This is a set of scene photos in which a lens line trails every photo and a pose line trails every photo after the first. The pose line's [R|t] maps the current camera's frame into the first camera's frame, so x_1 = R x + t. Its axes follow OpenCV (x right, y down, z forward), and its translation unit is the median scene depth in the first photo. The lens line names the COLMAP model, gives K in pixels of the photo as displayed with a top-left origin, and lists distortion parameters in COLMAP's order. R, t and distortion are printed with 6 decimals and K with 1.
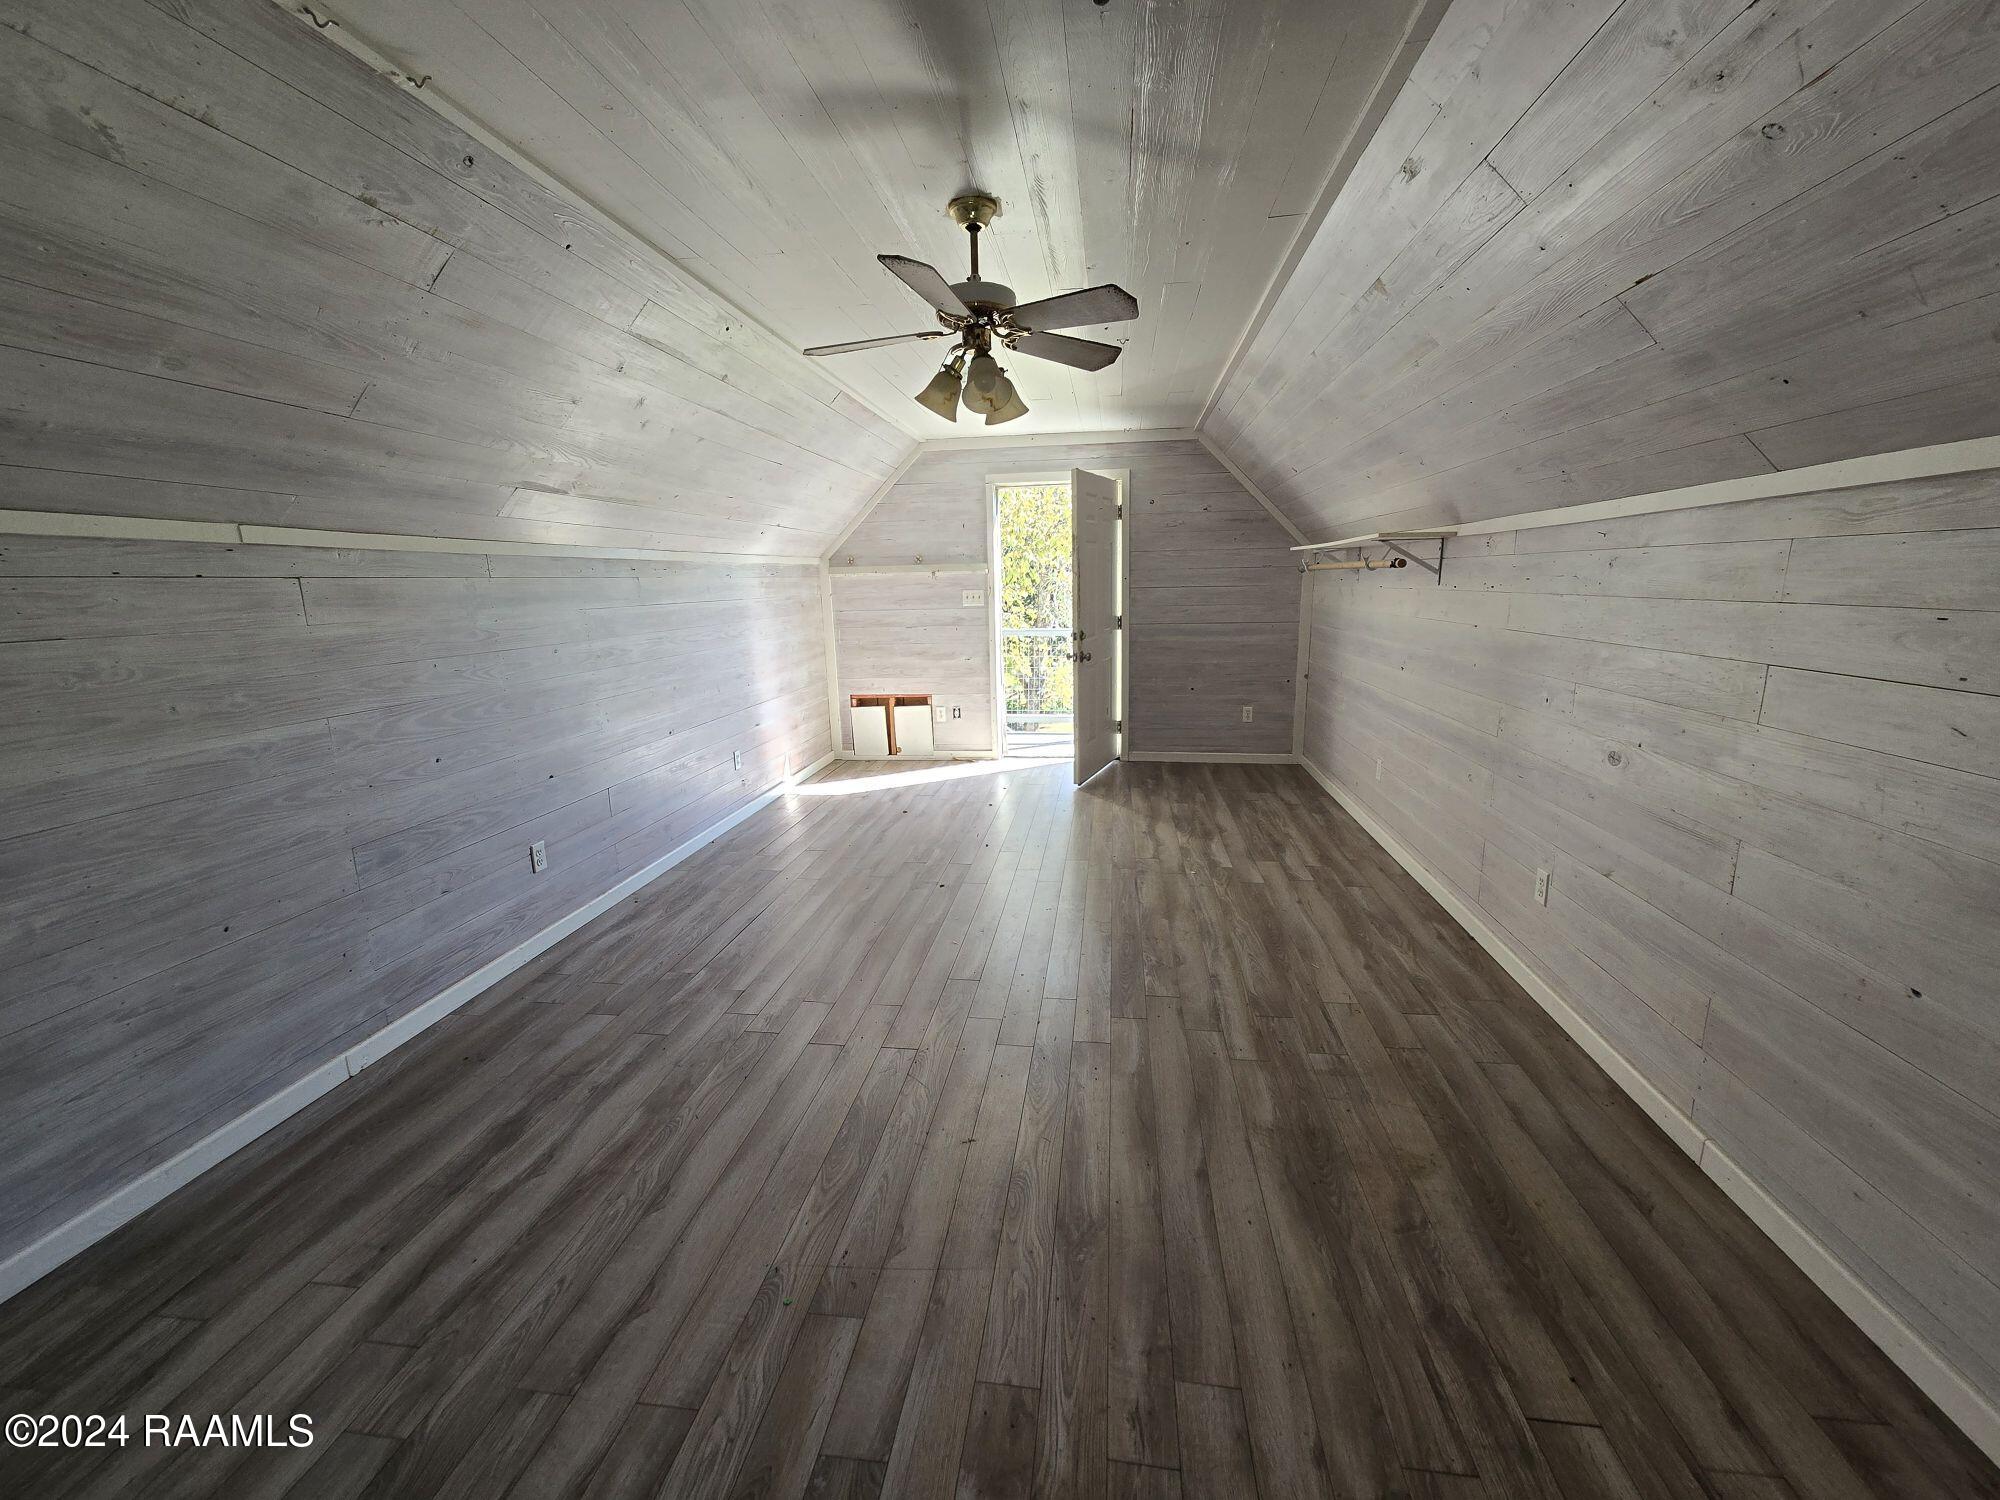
lens RADIAL K [[814.4, 0, 1002.7], [0, 814.4, 748.4], [0, 0, 1]] dist [-0.001018, 0.000044]
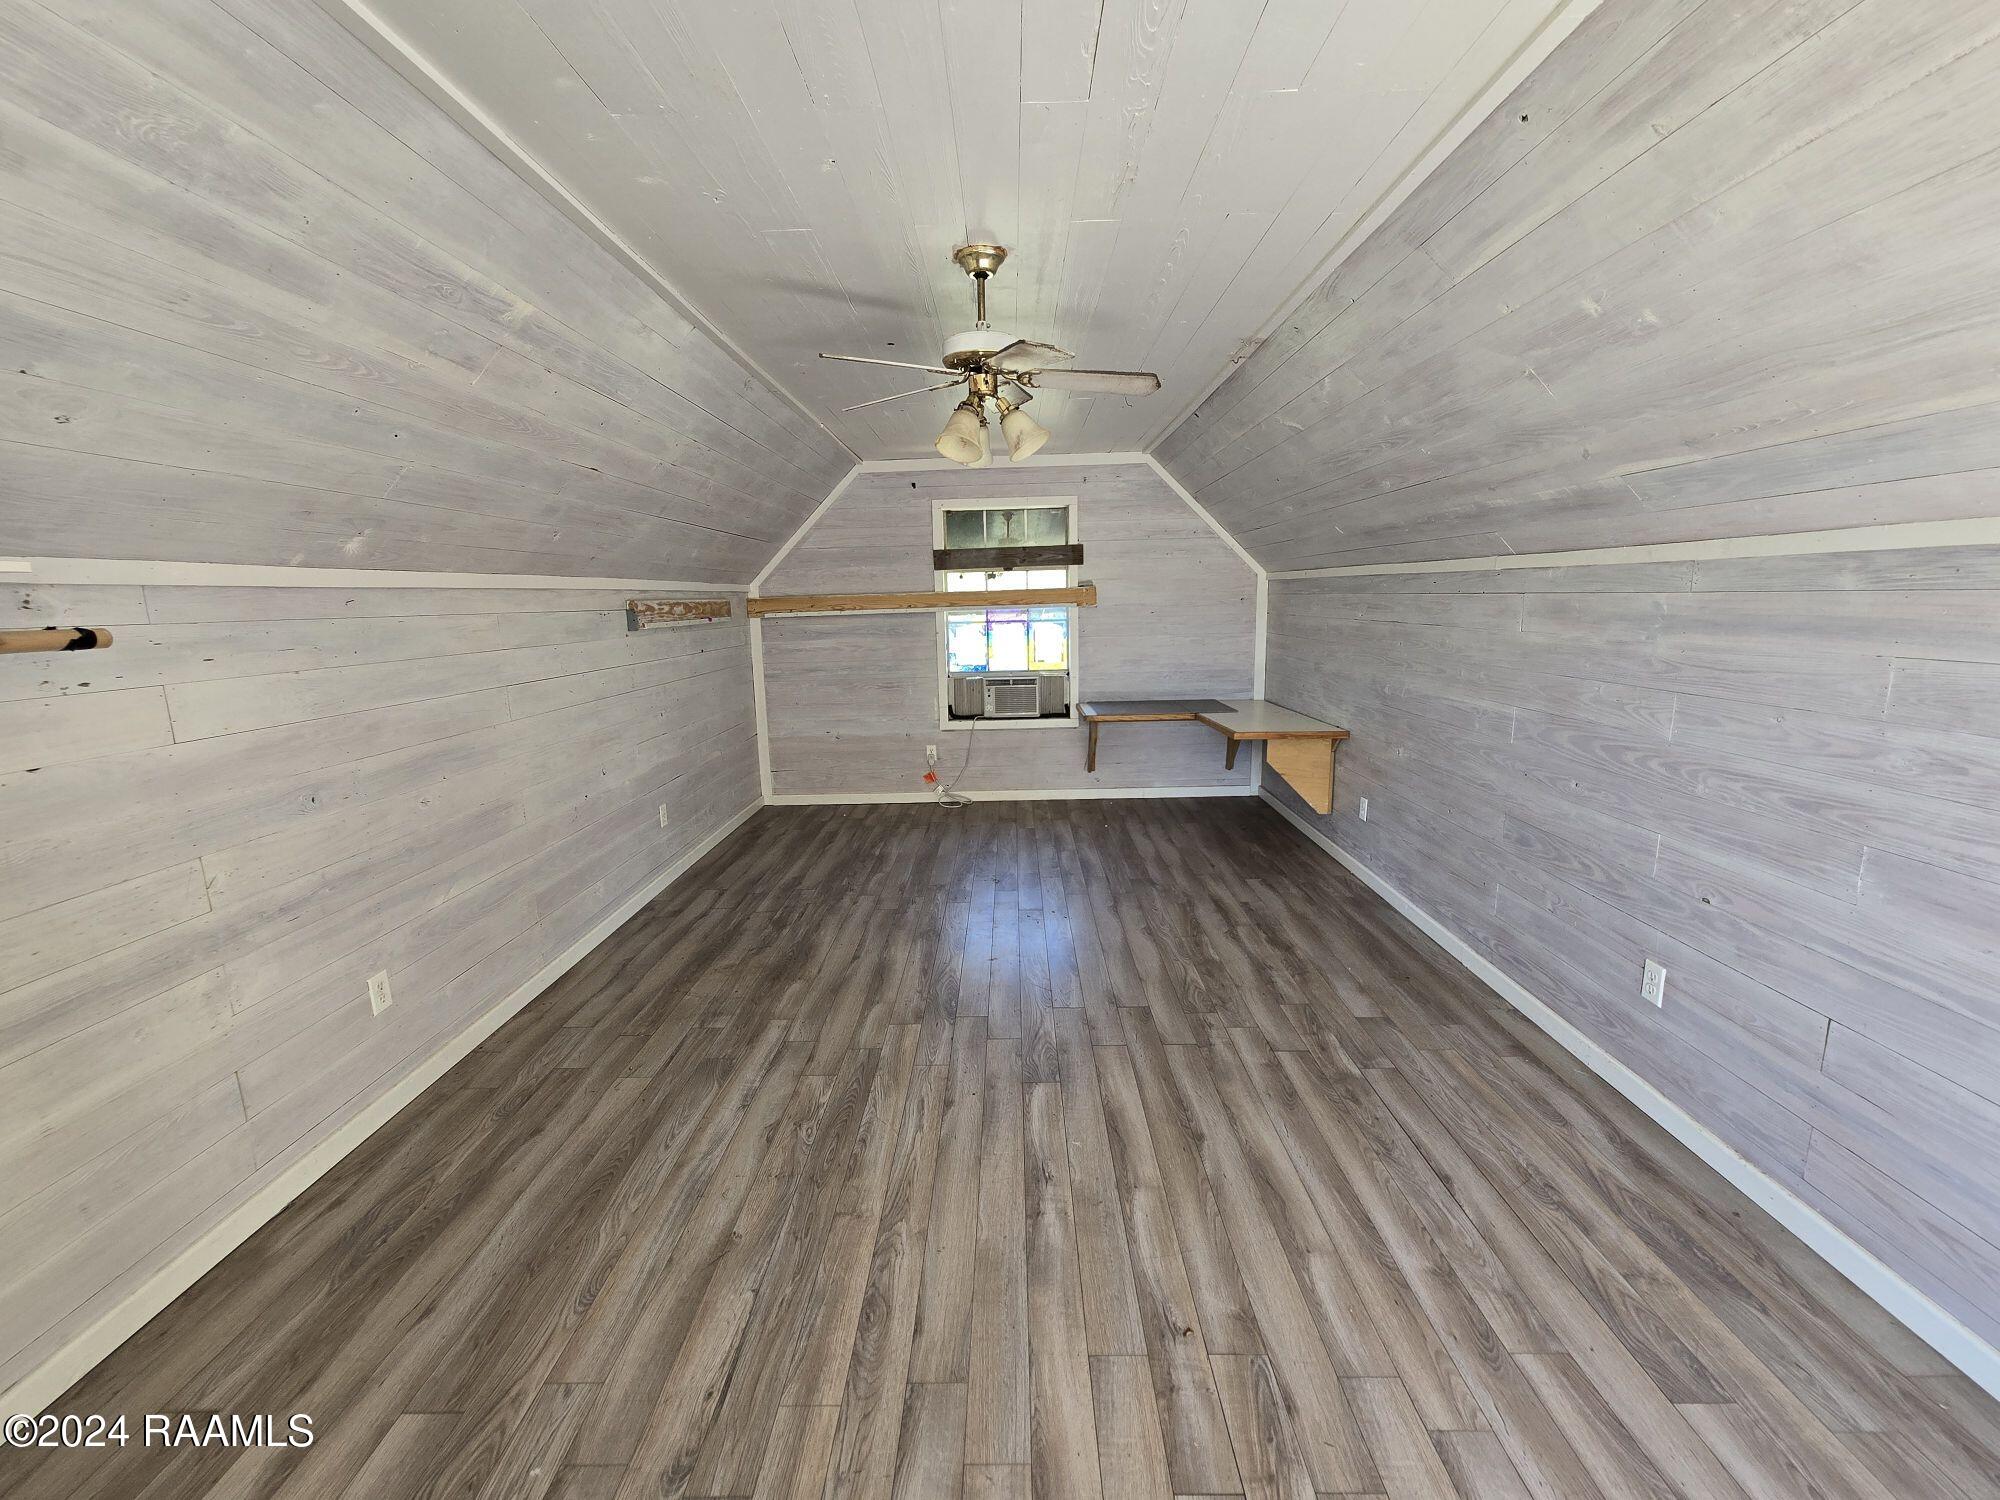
lens RADIAL K [[814.4, 0, 1000.3], [0, 814.4, 751.7], [0, 0, 1]] dist [-0.001018, 0.000044]
pose [[-0.991903, 0.062715, -0.110435, 0.081625], [0.015919, 0.924101, 0.381816, -0.437400], [0.125999, 0.376966, -0.917617, 1.968922]]
